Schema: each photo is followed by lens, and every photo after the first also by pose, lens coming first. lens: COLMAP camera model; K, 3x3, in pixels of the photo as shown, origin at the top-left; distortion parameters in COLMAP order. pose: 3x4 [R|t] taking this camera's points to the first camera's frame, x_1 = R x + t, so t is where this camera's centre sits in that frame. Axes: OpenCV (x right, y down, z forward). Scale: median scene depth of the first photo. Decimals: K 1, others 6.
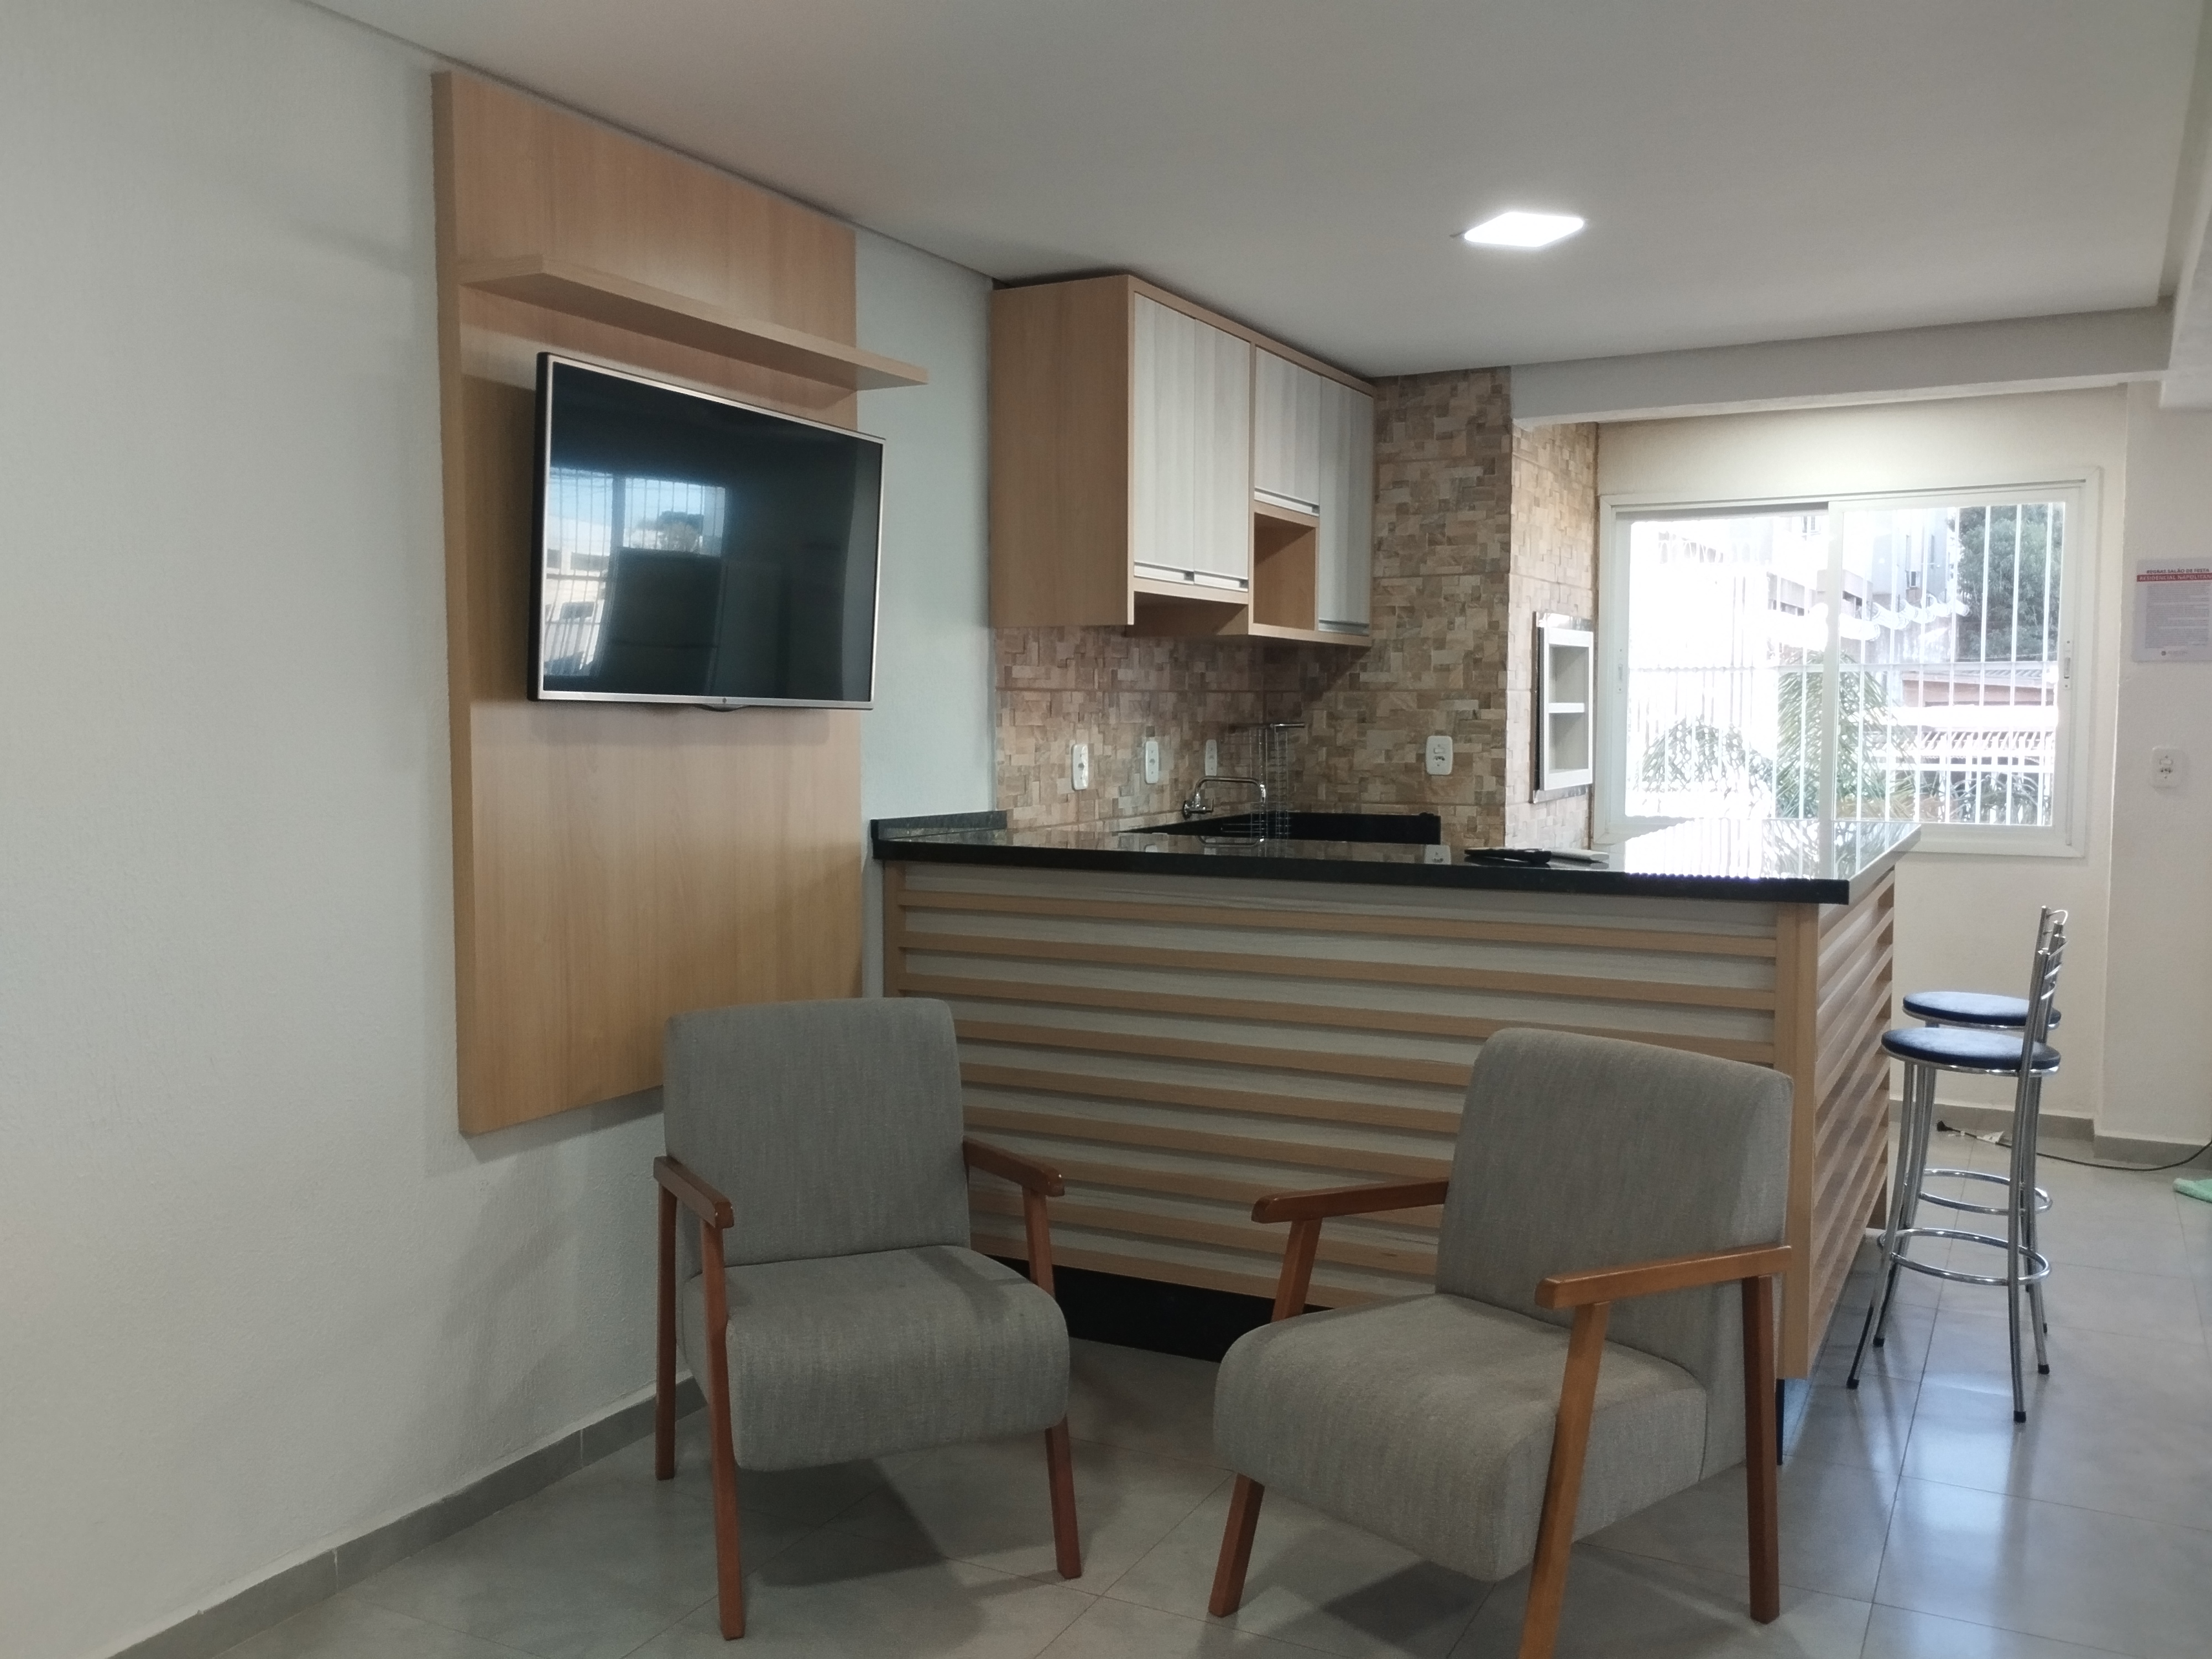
lens RADIAL K [[1916.6, 0, 1108.7], [0, 1916.6, 824.3], [0, 0, 1]] dist [0.053173, -0.026087]
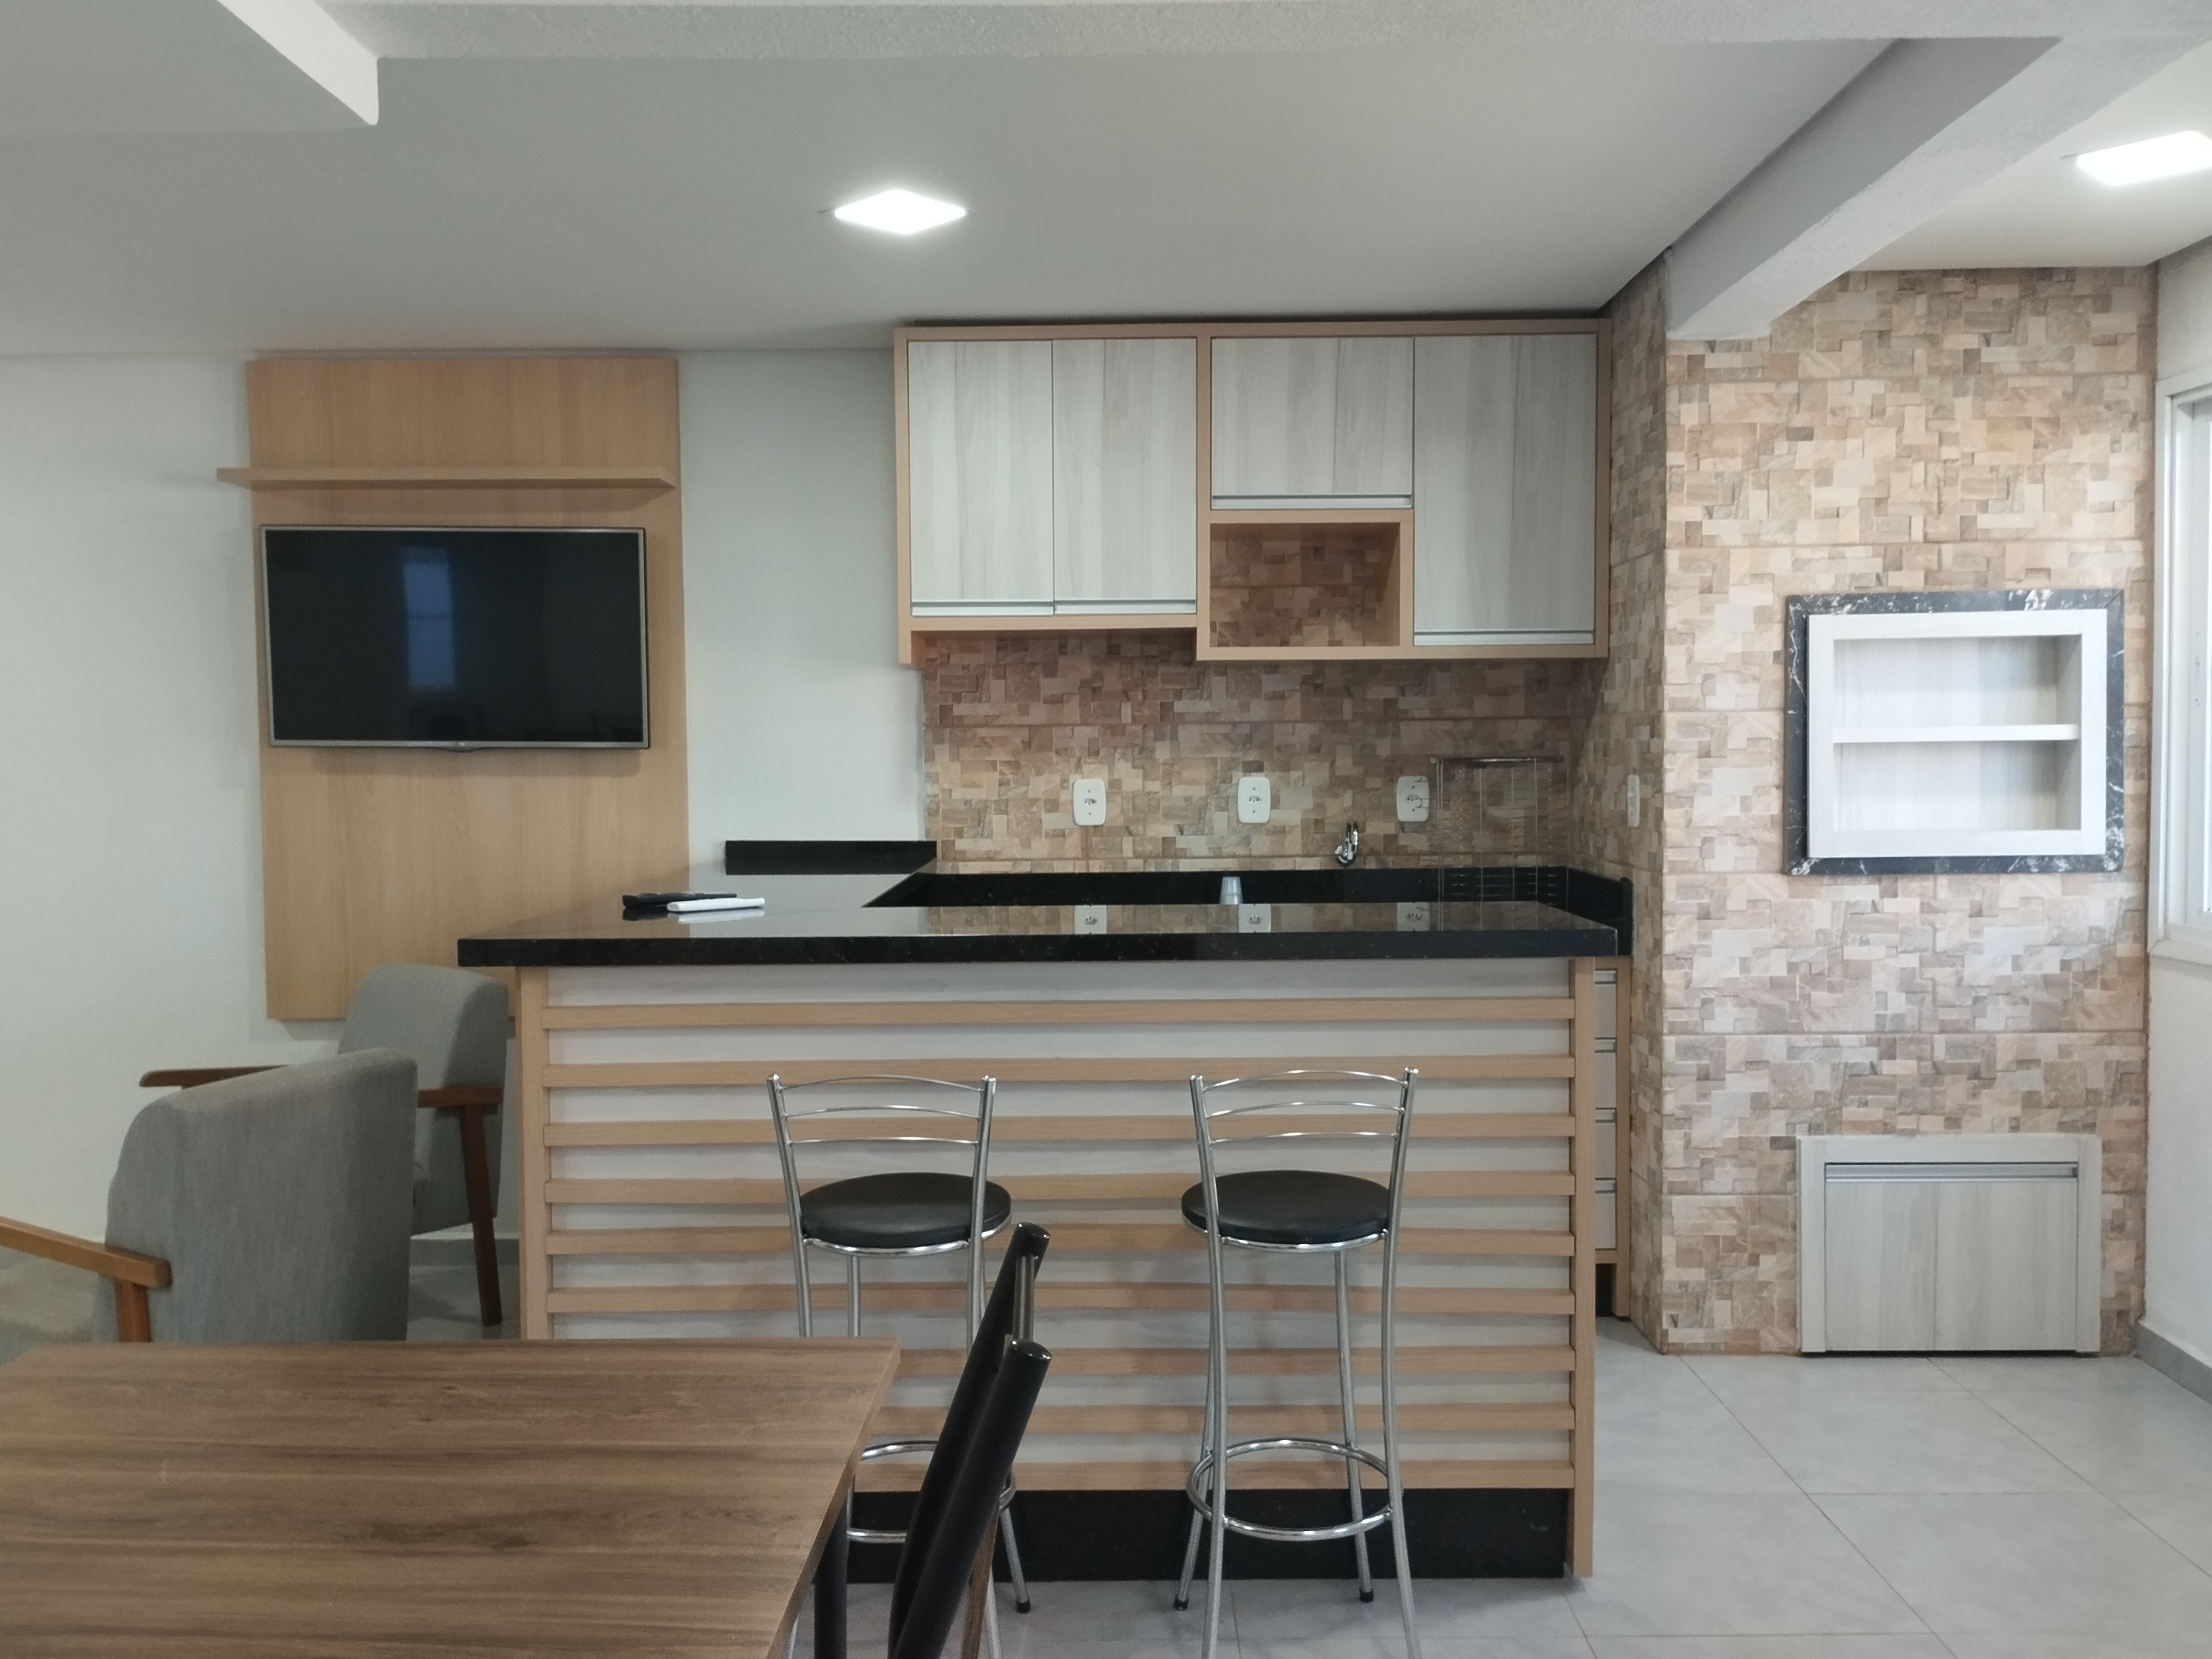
lens RADIAL K [[1916.6, 0, 1101.4], [0, 1916.6, 821.1], [0, 0, 1]] dist [0.053173, -0.026087]
pose [[0.433107, 0.033575, -0.900717, 0.760913], [-0.044158, 0.998896, 0.016002, -0.031532], [0.900260, 0.032843, 0.434112, 0.500419]]
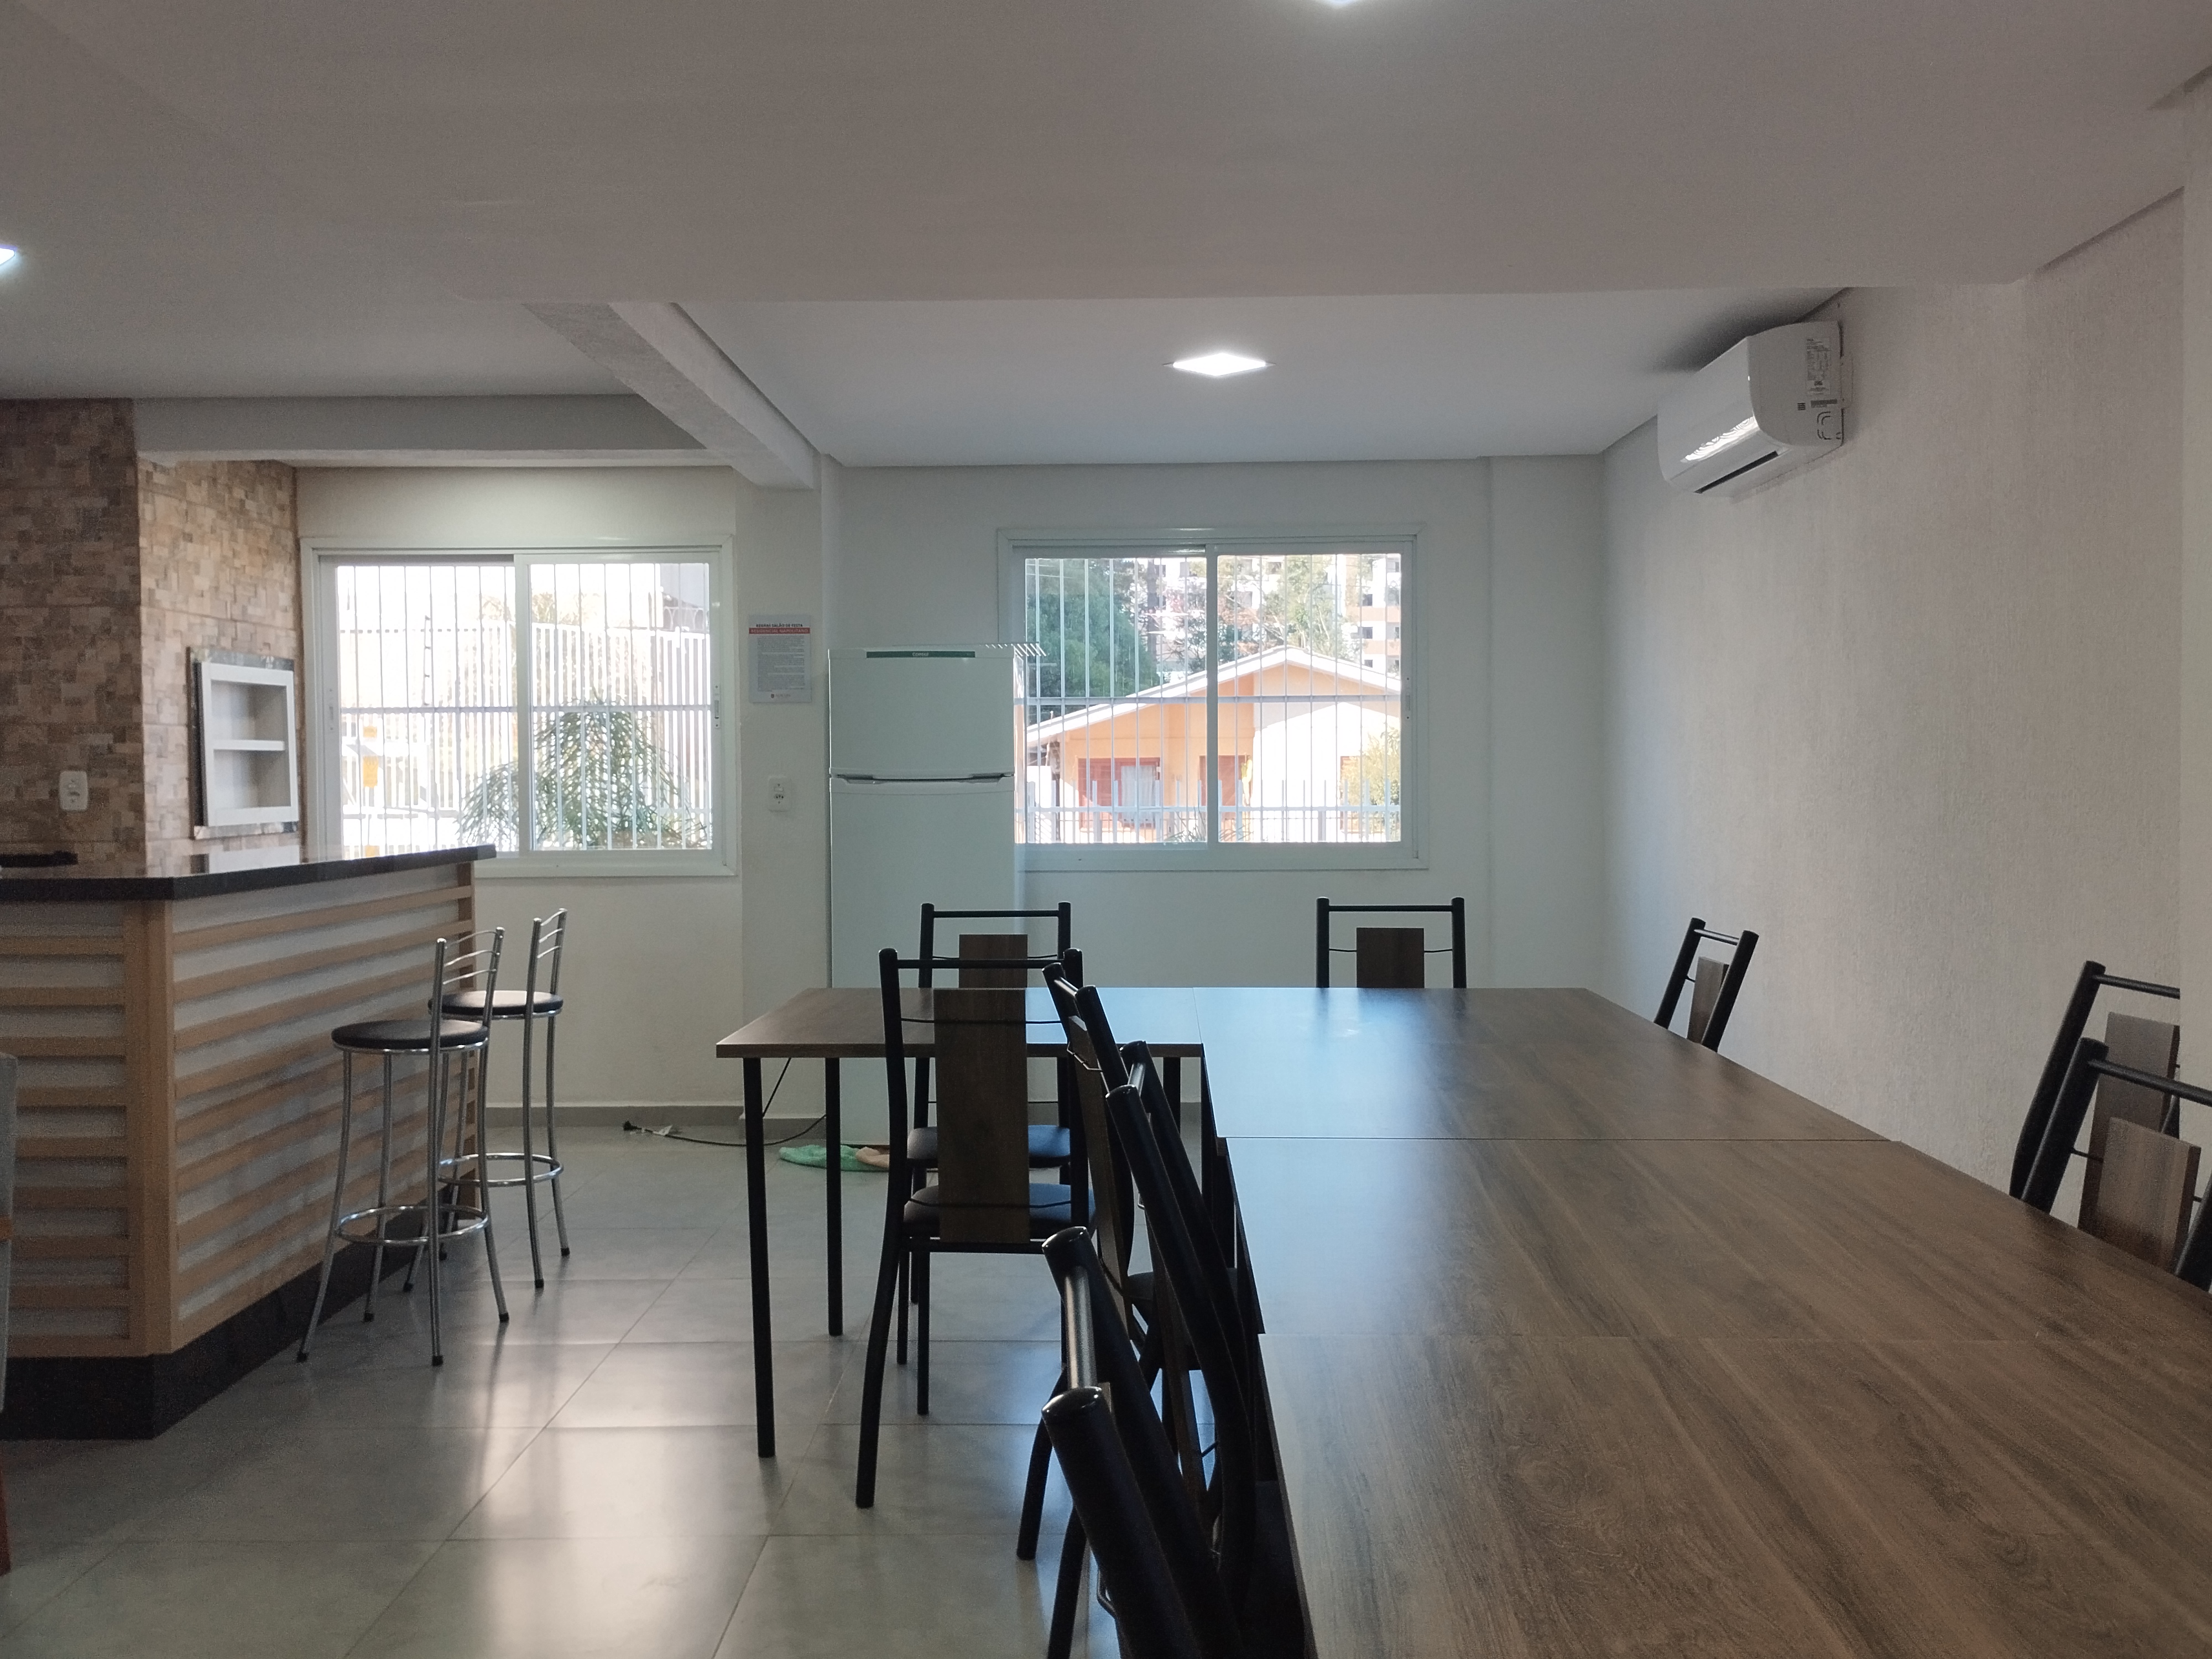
lens RADIAL K [[1916.6, 0, 1114.3], [0, 1916.6, 828.8], [0, 0, 1]] dist [0.053173, -0.026087]
pose [[0.898679, -0.020407, 0.438132, 0.217550], [0.035406, 0.999032, -0.026090, 0.027794], [-0.437176, 0.038959, 0.898532, -0.112744]]
